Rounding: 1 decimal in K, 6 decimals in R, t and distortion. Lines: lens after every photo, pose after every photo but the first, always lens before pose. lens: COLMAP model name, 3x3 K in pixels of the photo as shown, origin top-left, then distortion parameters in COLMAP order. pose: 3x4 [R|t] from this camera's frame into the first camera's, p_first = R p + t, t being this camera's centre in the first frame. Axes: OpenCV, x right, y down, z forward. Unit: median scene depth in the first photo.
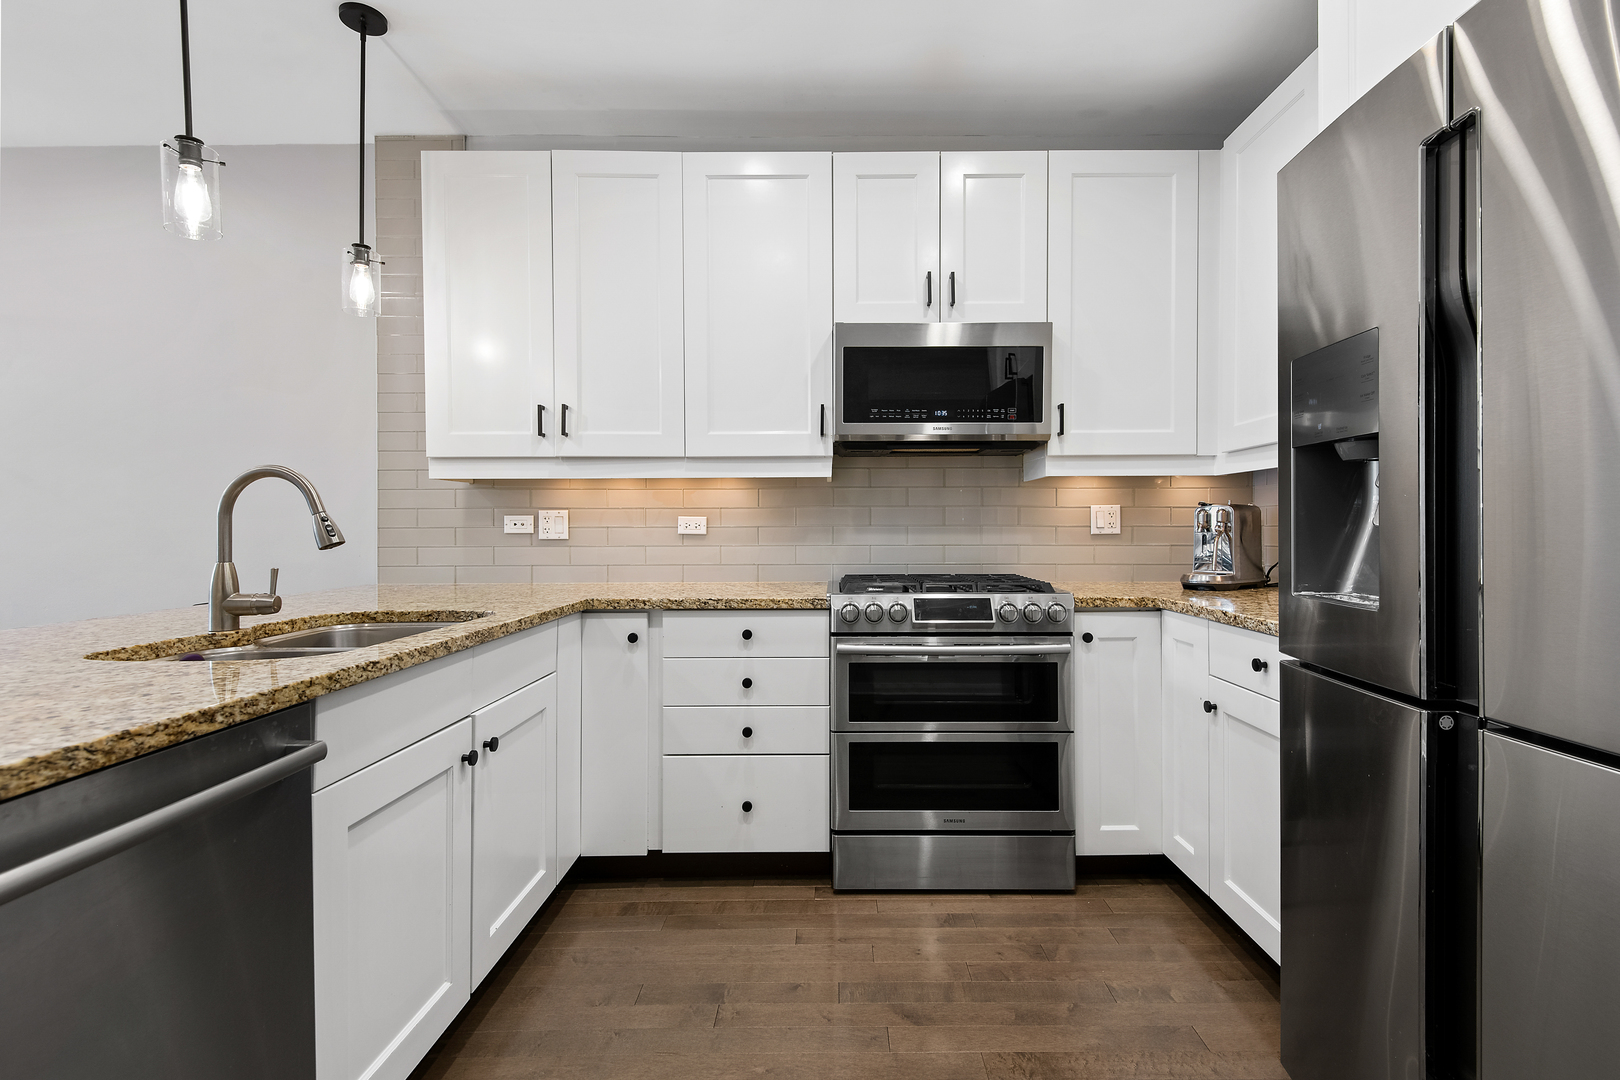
lens RADIAL K [[758.3, 0, 808.9], [0, 758.3, 527.1], [0, 0, 1]] dist [0.000218, -0.002896]
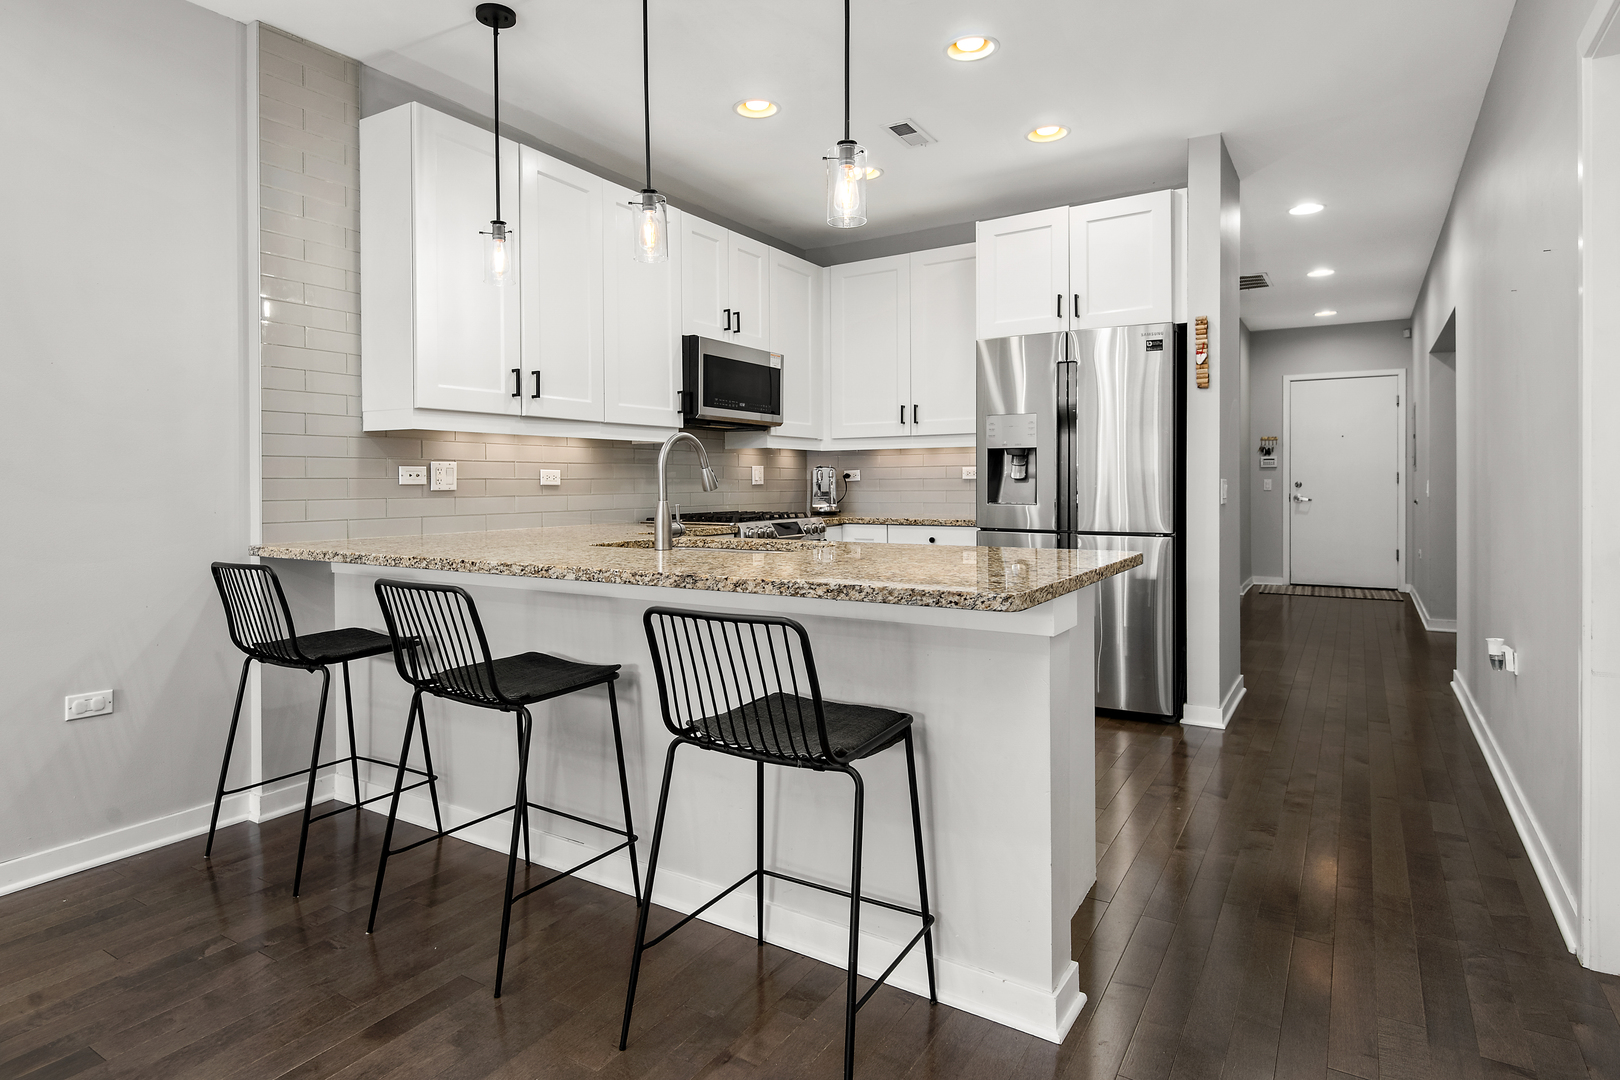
lens RADIAL K [[883.1, 0, 798.8], [0, 883.1, 483.8], [0, 0, 1]] dist [-0.001496, -0.004006]
pose [[0.526134, 0.000359, 0.850401, -1.097441], [0.008481, 0.999948, -0.005669, 0.018280], [-0.850359, 0.010195, 0.526104, -0.030933]]
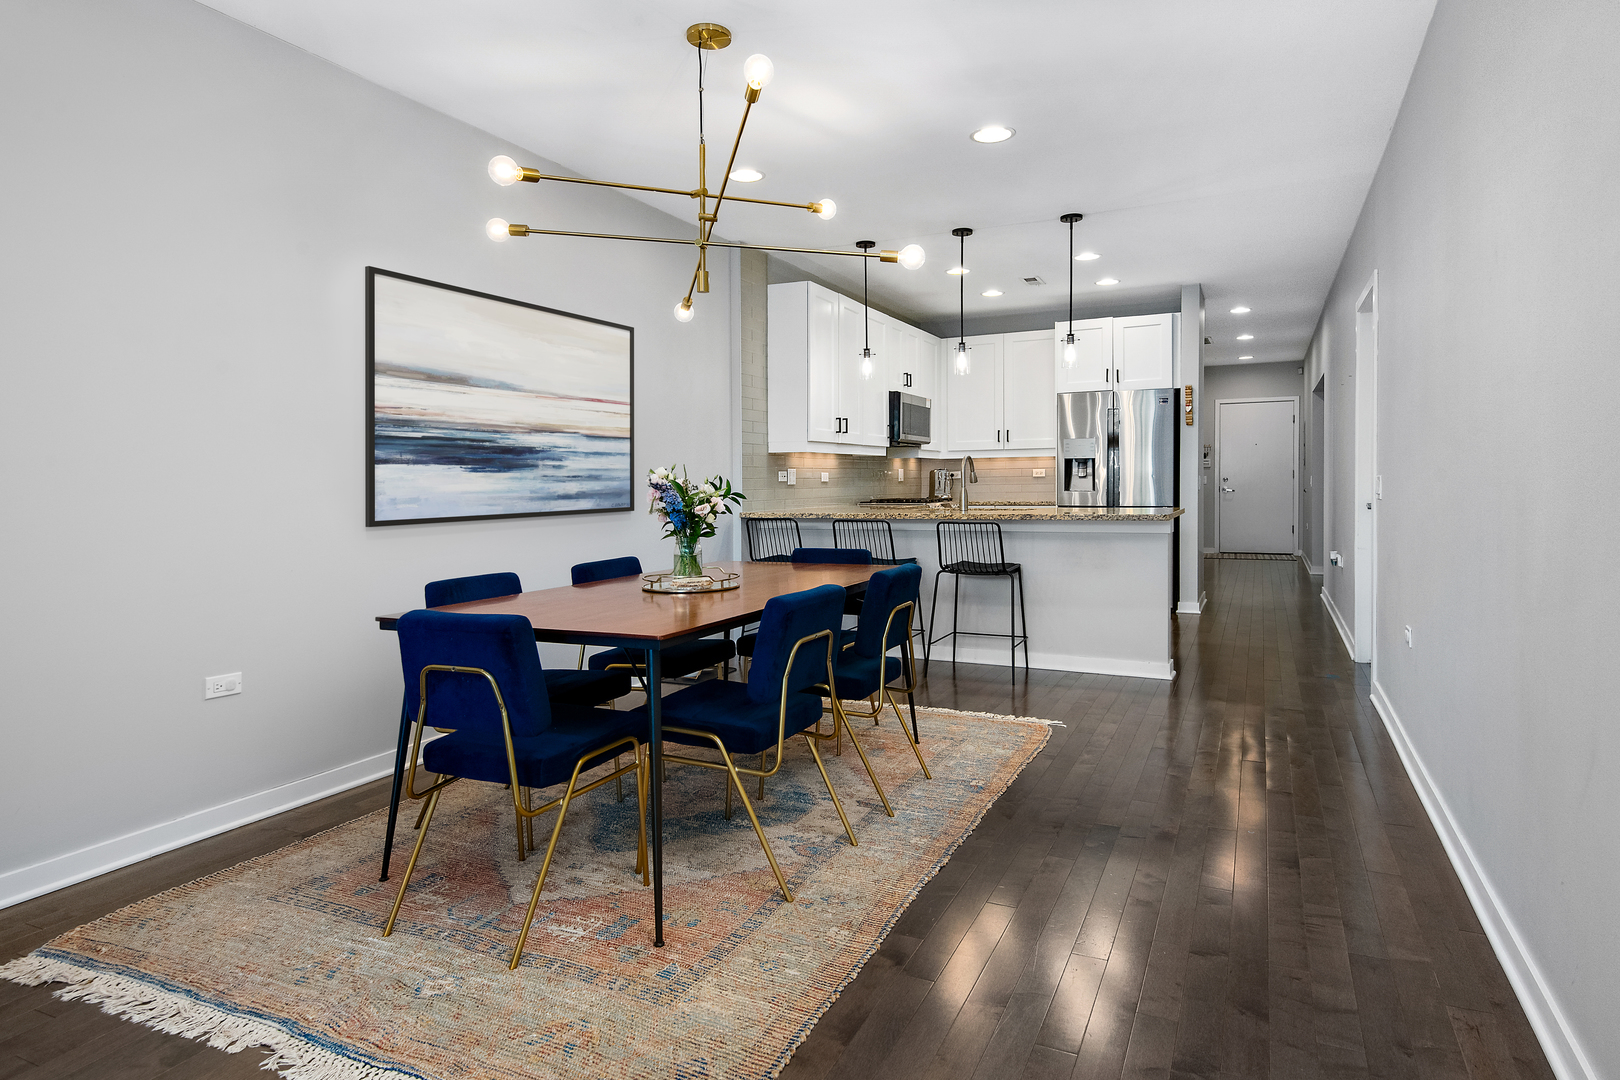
lens RADIAL K [[883.1, 0, 827.5], [0, 883.1, 504.1], [0, 0, 1]] dist [-0.001496, -0.004006]
pose [[0.431589, -0.024997, 0.901724, -2.225758], [0.015885, 0.999672, 0.020109, 0.021743], [-0.901930, 0.005645, 0.431844, 0.002092]]
